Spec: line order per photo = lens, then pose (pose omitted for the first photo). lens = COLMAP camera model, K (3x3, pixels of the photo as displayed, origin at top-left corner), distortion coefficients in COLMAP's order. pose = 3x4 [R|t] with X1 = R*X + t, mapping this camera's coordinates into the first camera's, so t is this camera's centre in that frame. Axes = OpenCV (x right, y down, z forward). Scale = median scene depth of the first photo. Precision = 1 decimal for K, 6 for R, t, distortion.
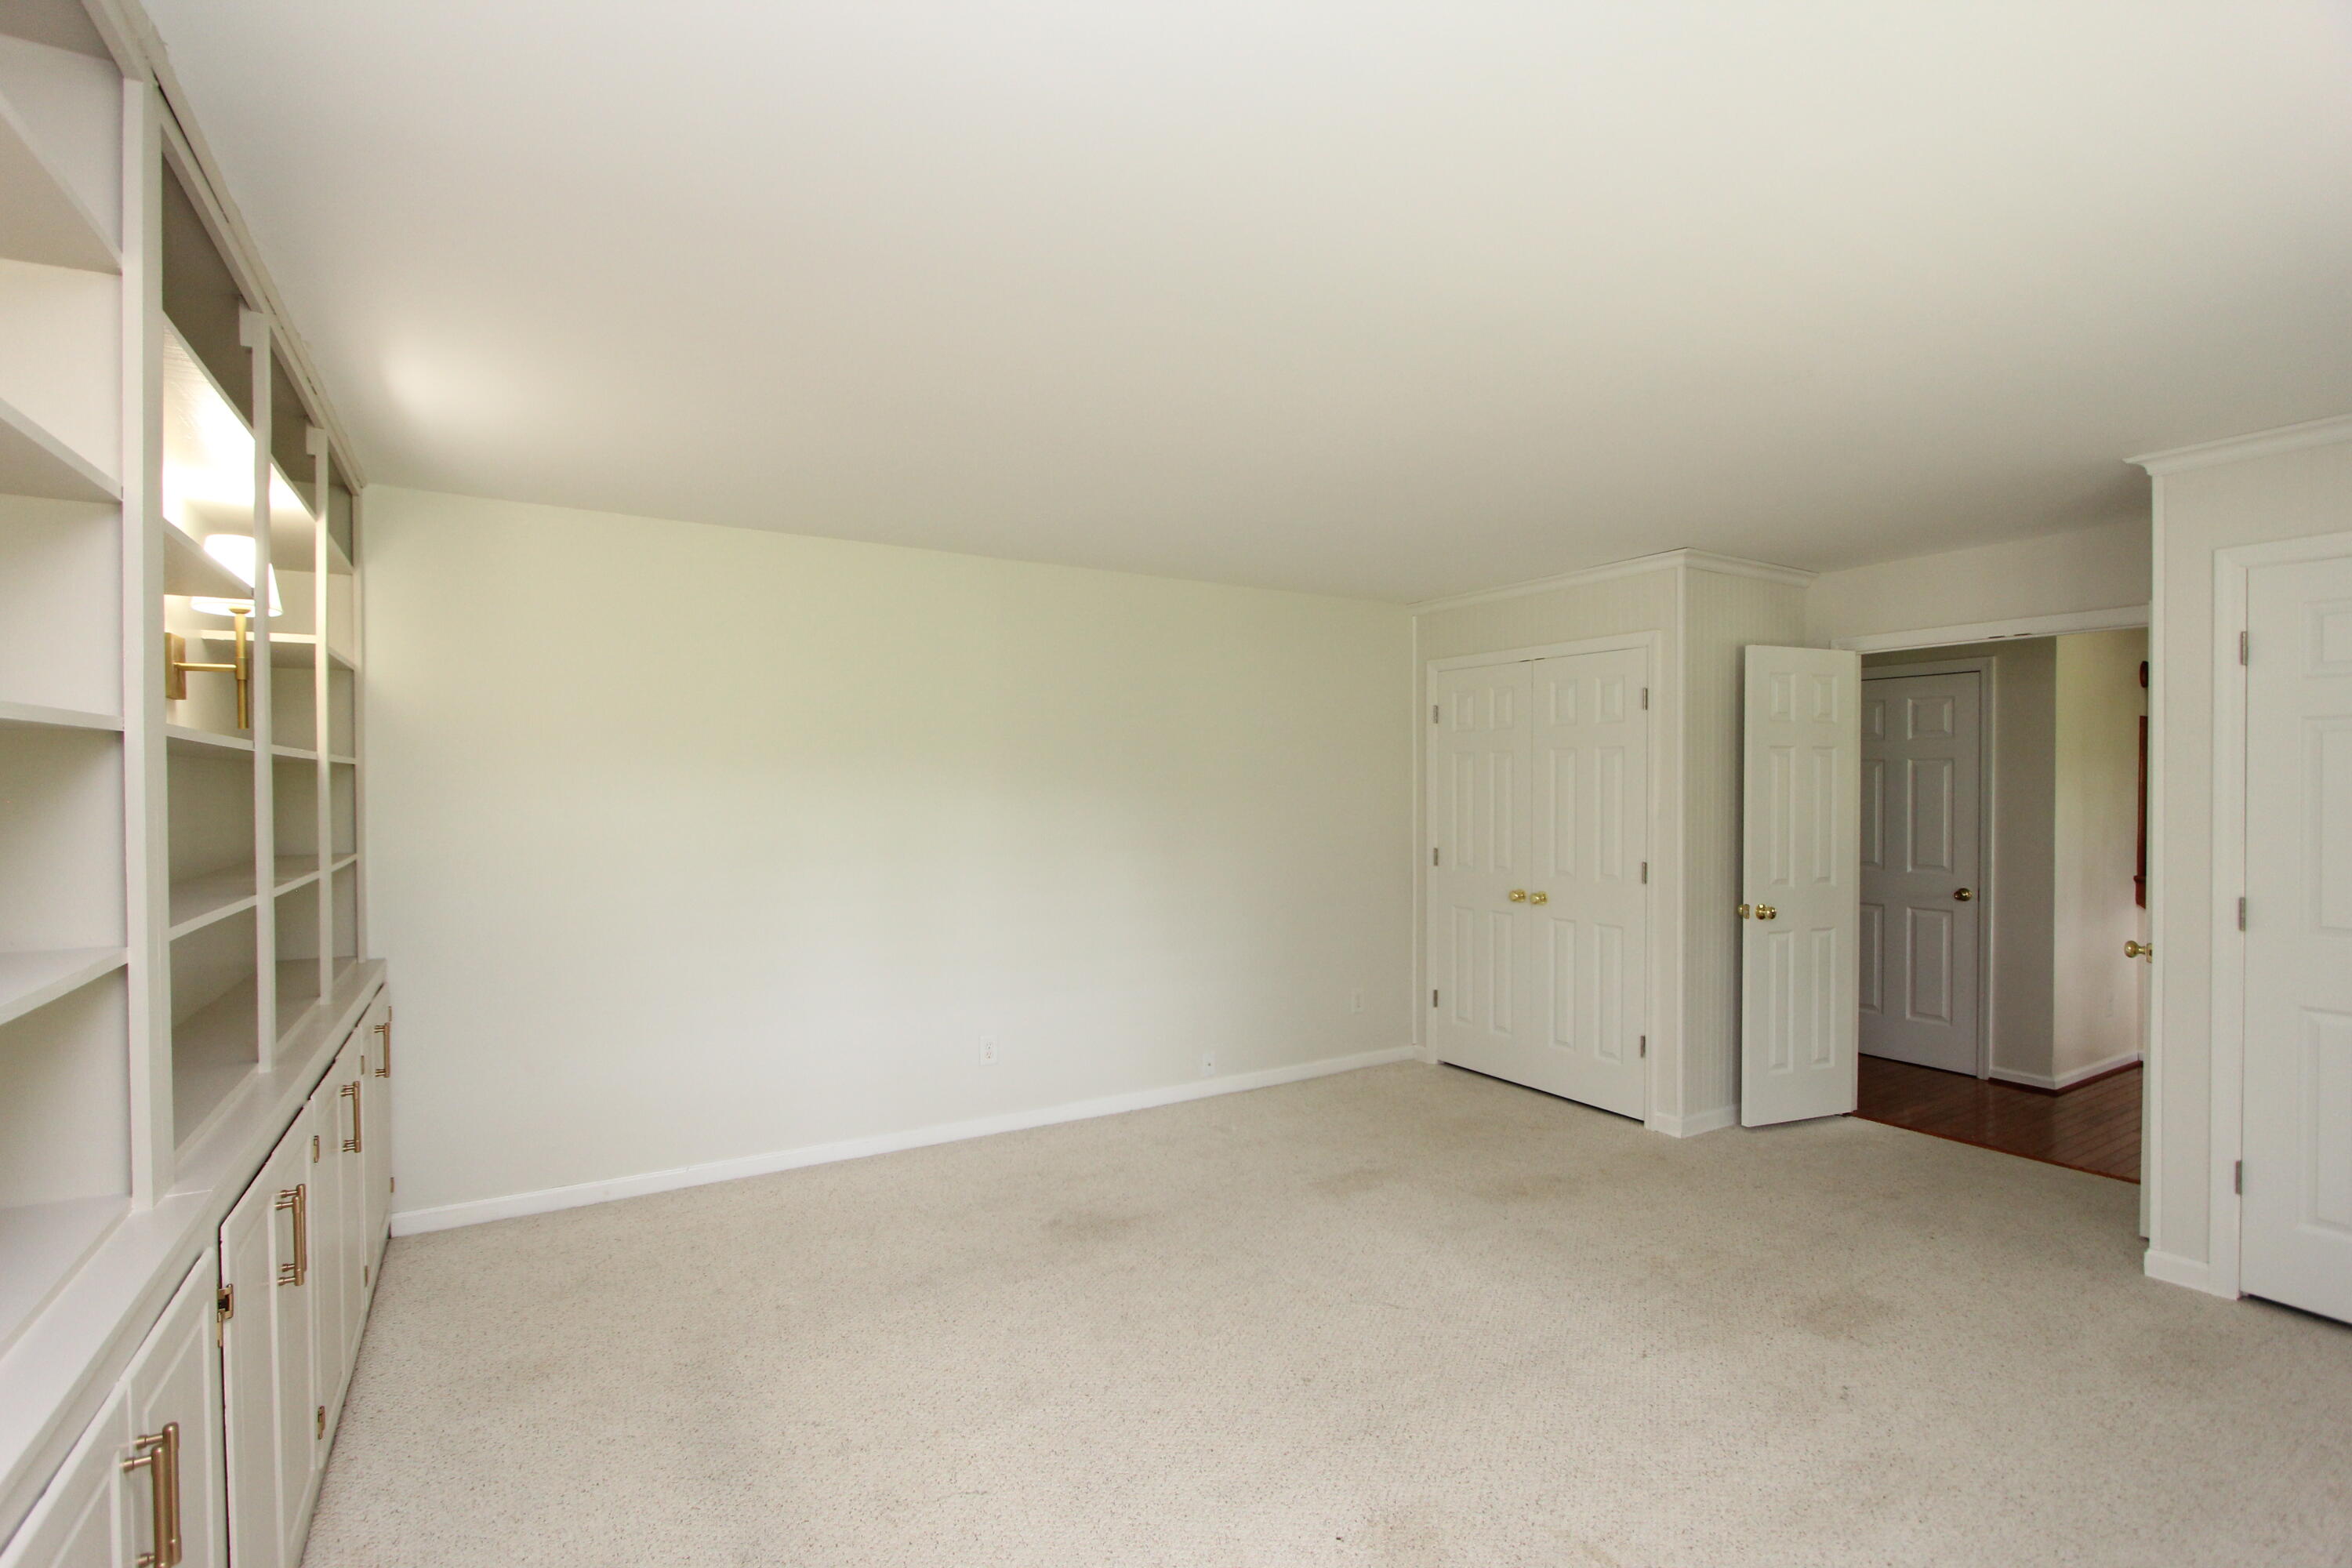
lens RADIAL K [[1080.3, 0, 1171.8], [0, 1080.3, 798.8], [0, 0, 1]] dist [-0.012684, 0.000772]
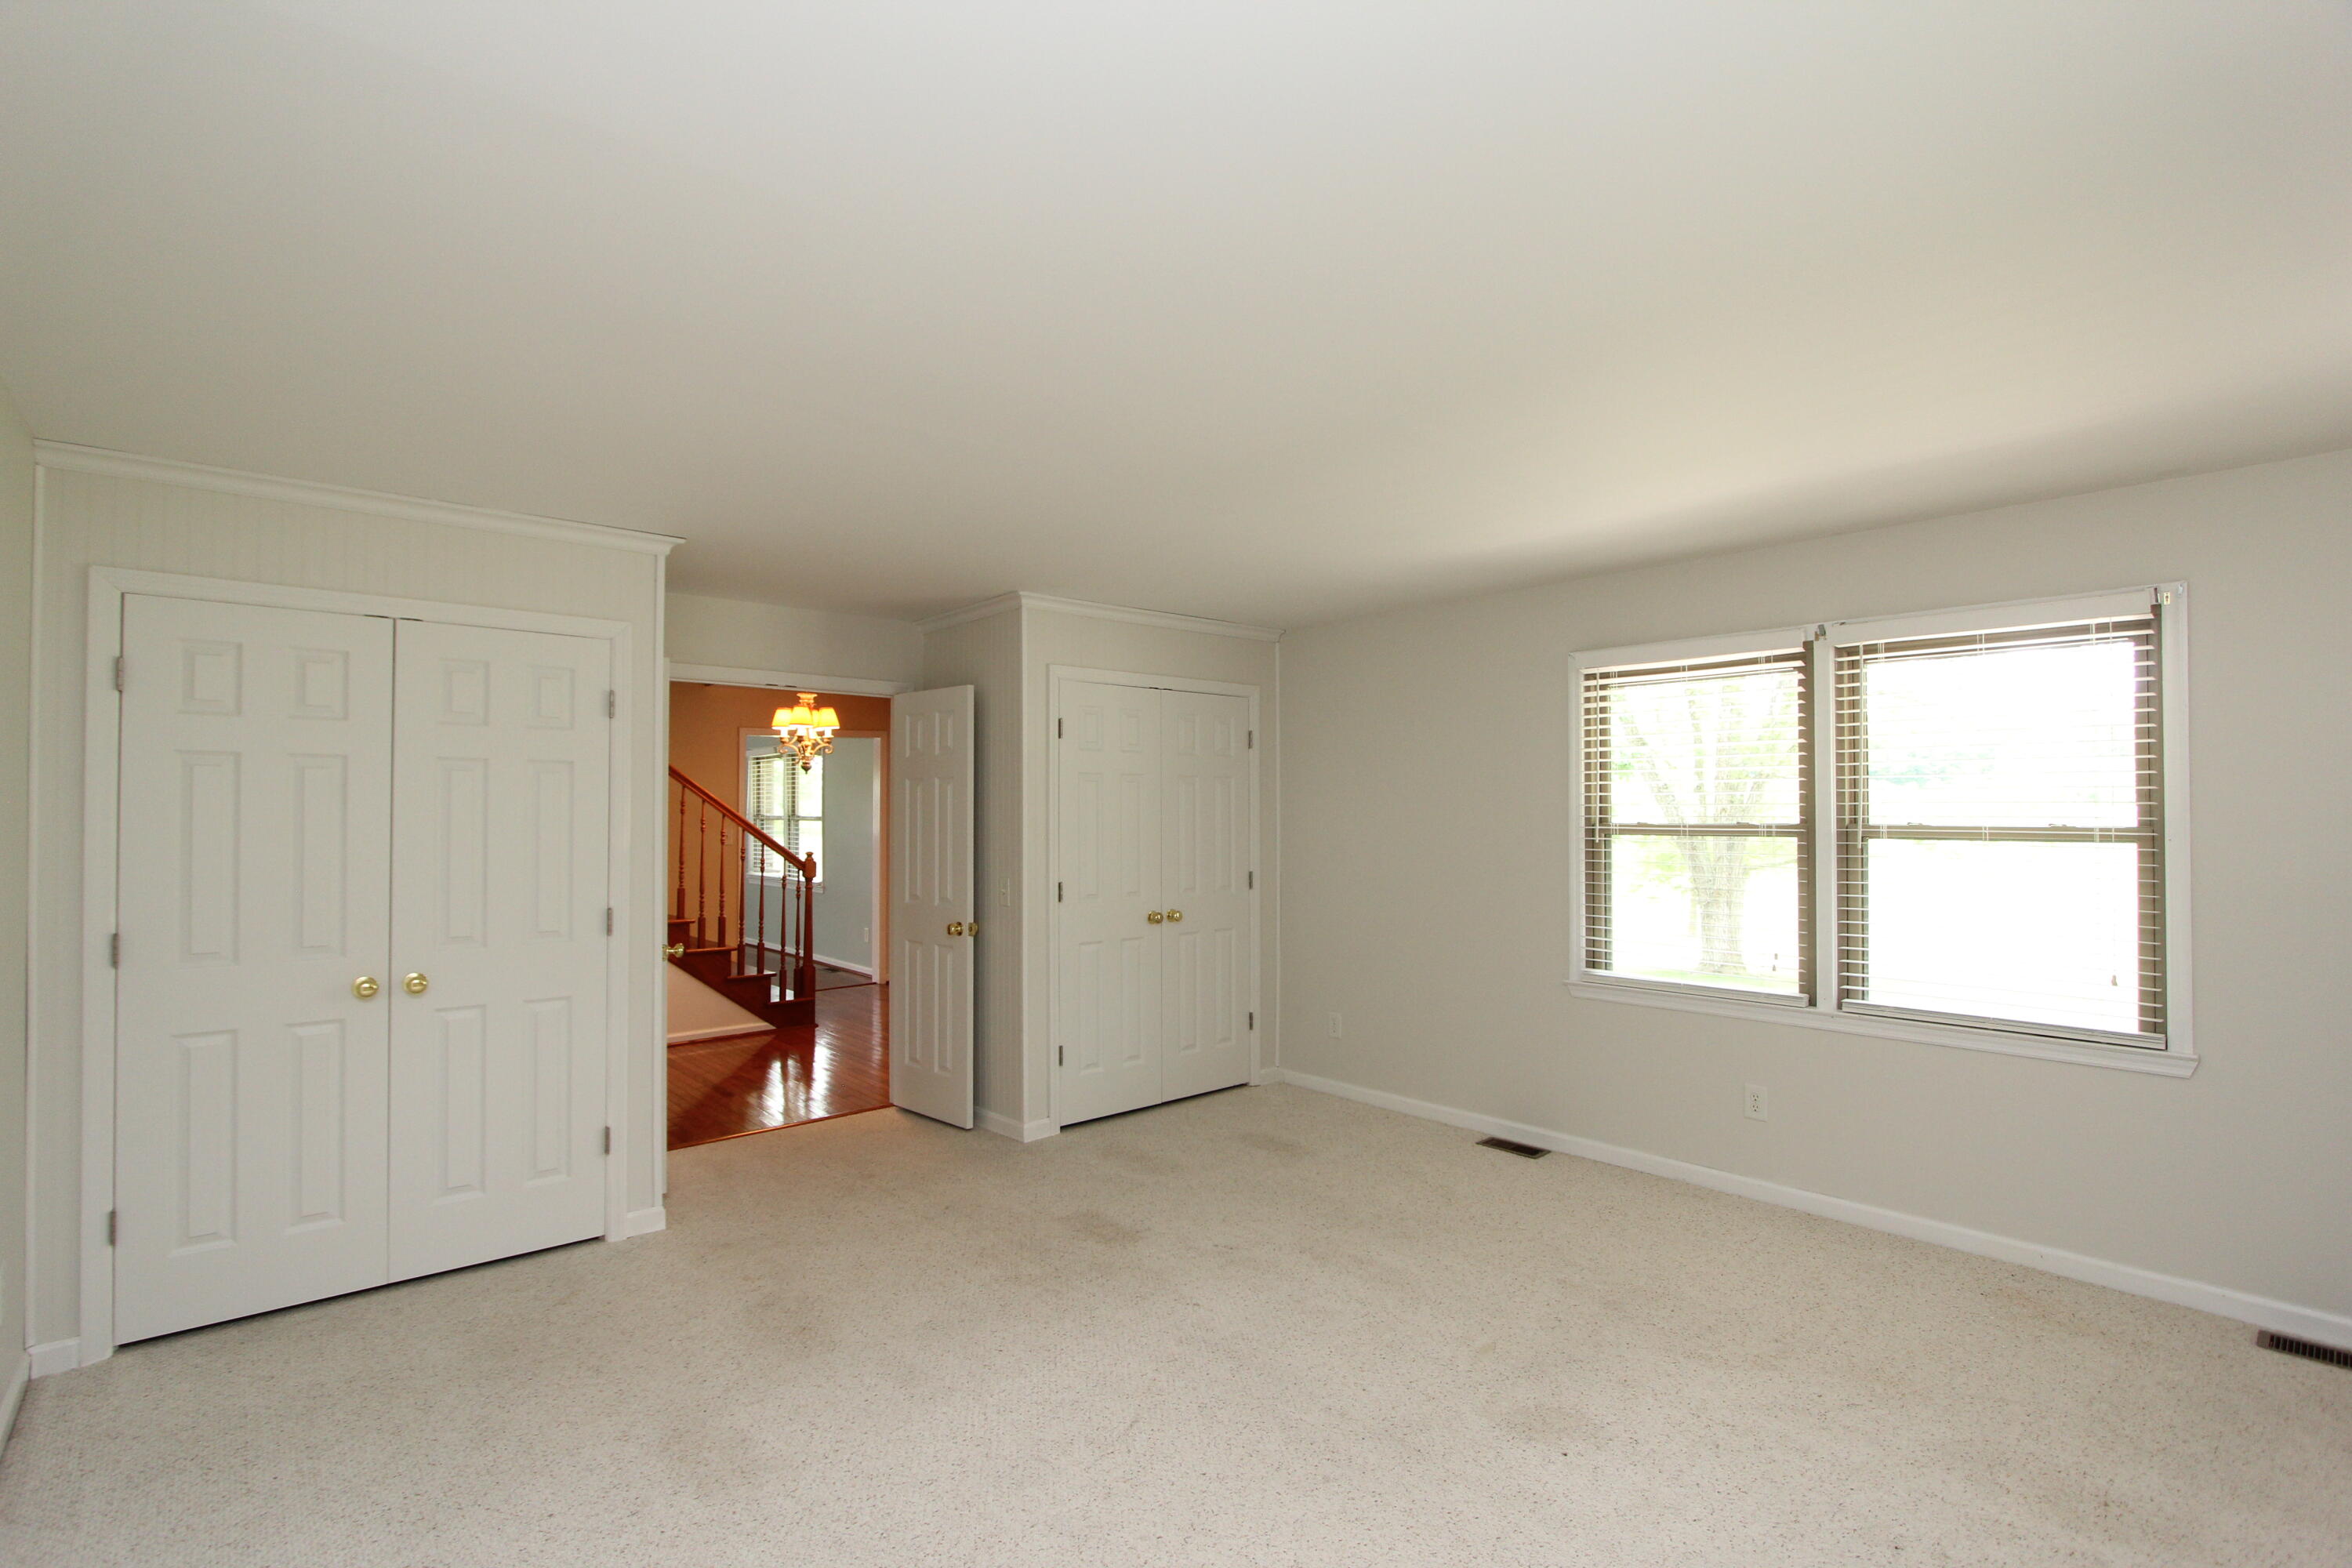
lens RADIAL K [[1080.3, 0, 1169.9], [0, 1080.3, 784.3], [0, 0, 1]] dist [-0.012684, 0.000772]
pose [[-0.174835, 0.032602, 0.984058, -0.465612], [0.014615, 0.999427, -0.030514, -0.002498], [-0.984489, 0.009047, -0.175211, 0.802879]]
